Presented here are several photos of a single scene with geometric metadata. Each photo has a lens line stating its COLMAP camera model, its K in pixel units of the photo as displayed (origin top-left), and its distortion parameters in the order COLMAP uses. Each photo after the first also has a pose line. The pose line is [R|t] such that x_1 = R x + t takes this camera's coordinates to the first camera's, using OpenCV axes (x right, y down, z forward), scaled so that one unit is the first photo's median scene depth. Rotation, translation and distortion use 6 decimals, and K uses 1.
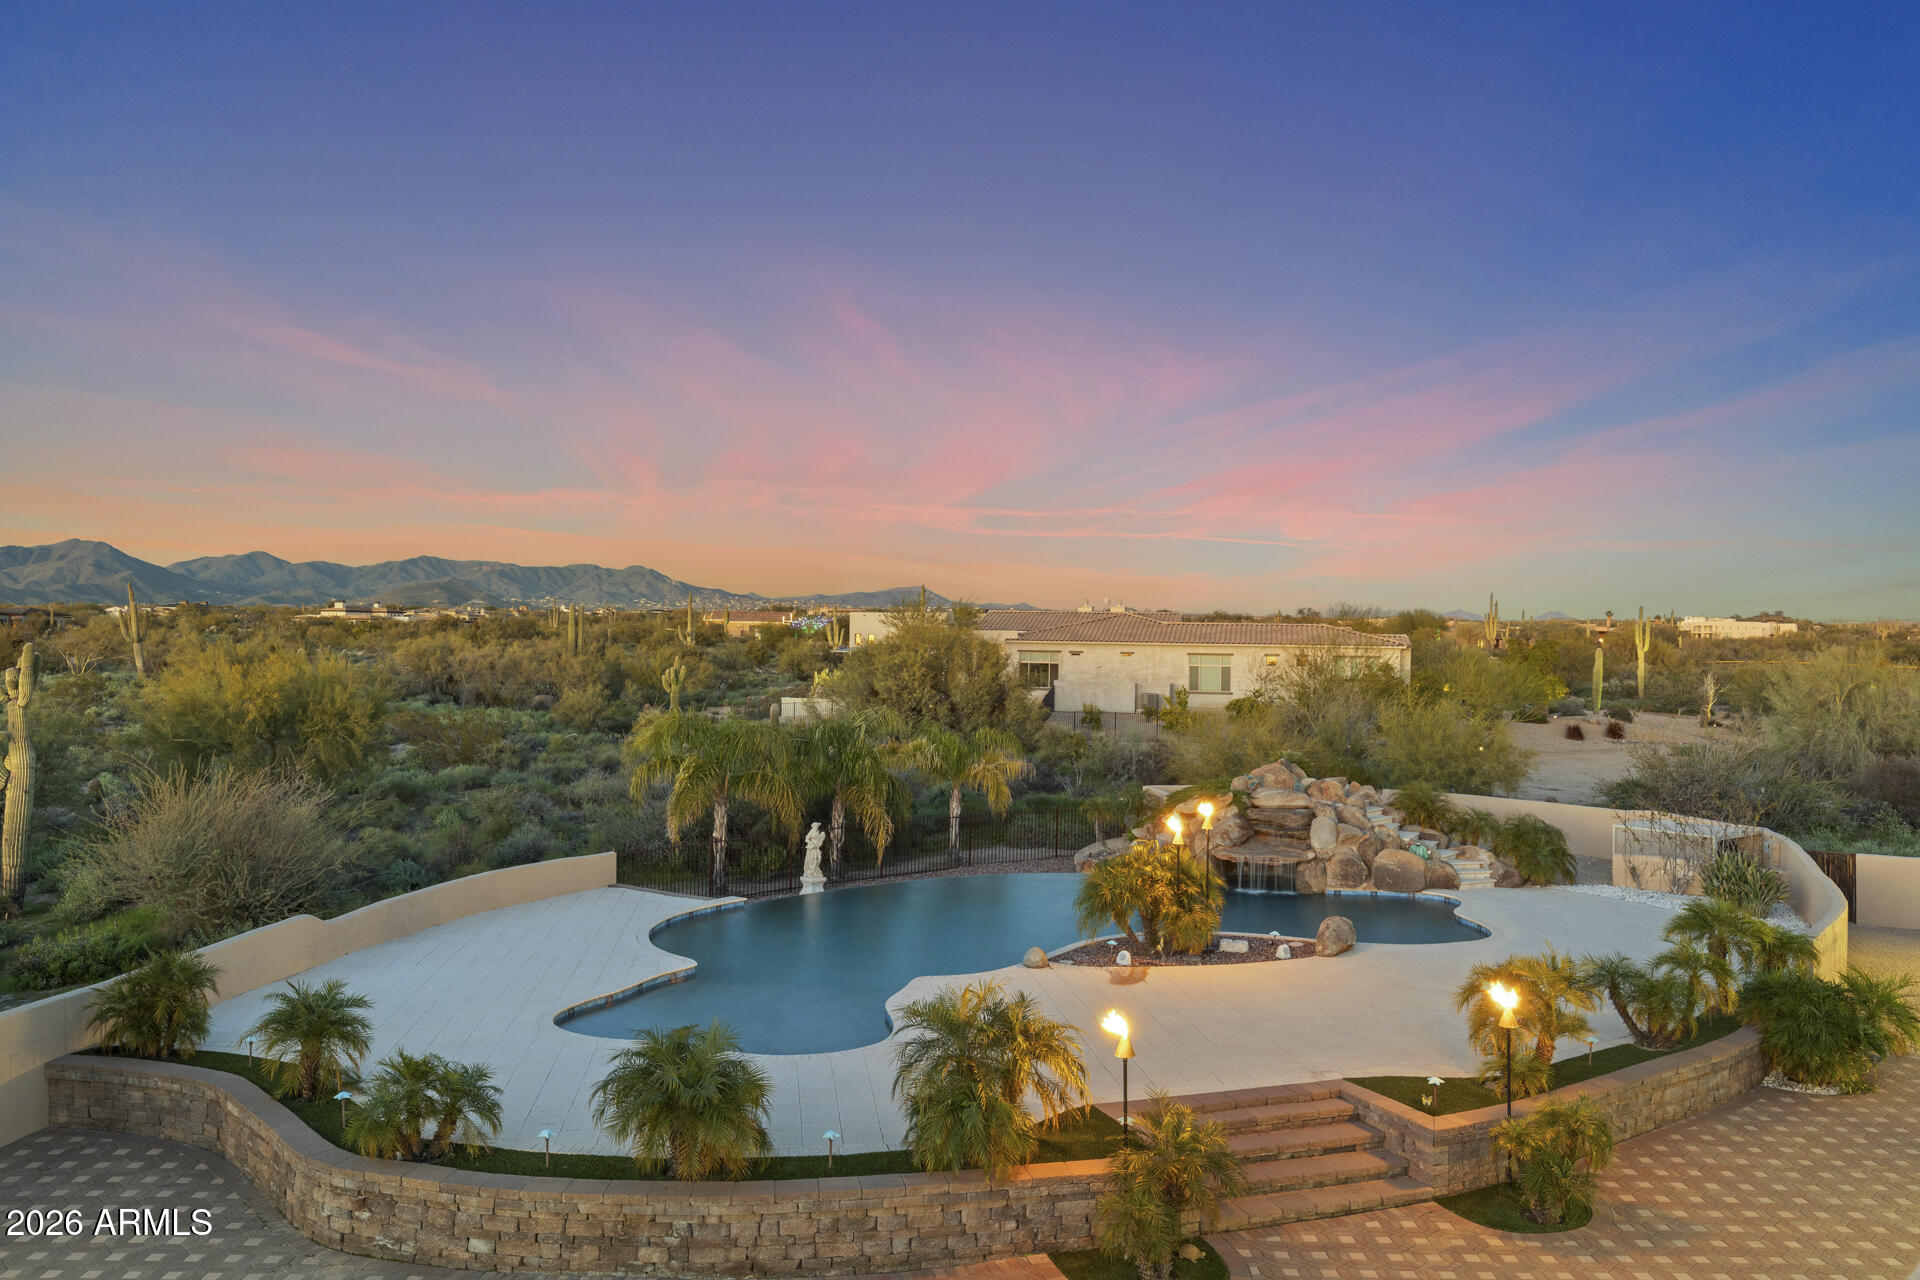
lens RADIAL K [[1423.2, 0, 960.0], [0, 1423.2, 640.0], [0, 0, 1]] dist [-0.004909, -0.001022]
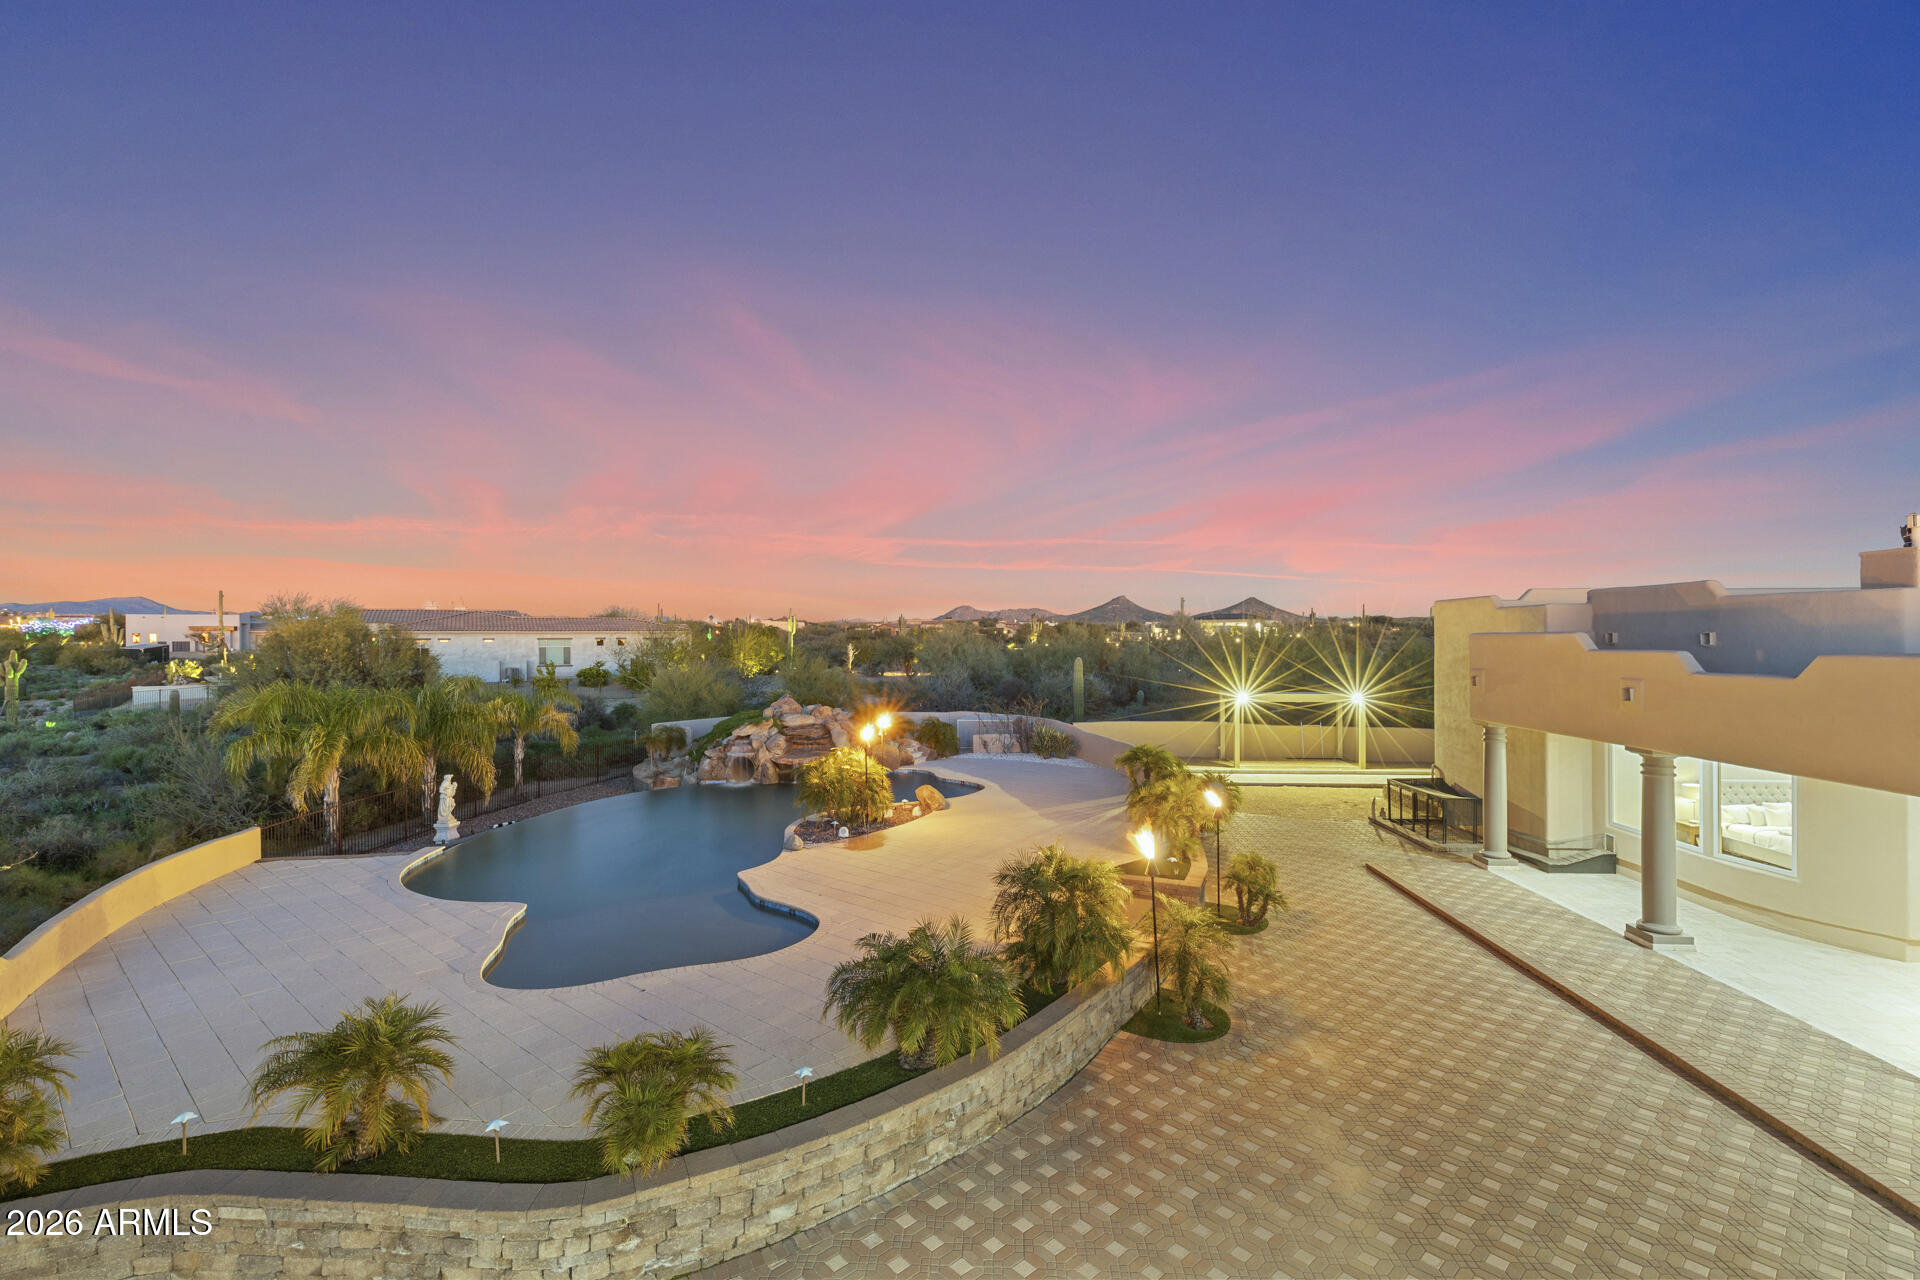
lens RADIAL K [[875.3, 0, 960.0], [0, 875.3, 640.0], [0, 0, 1]] dist [-0.003881, -0.000412]
pose [[0.740311, -0.021342, 0.671926, -0.265004], [0.017871, 0.999768, 0.012065, 0.020010], [-0.672027, 0.003076, 0.740520, 0.210789]]
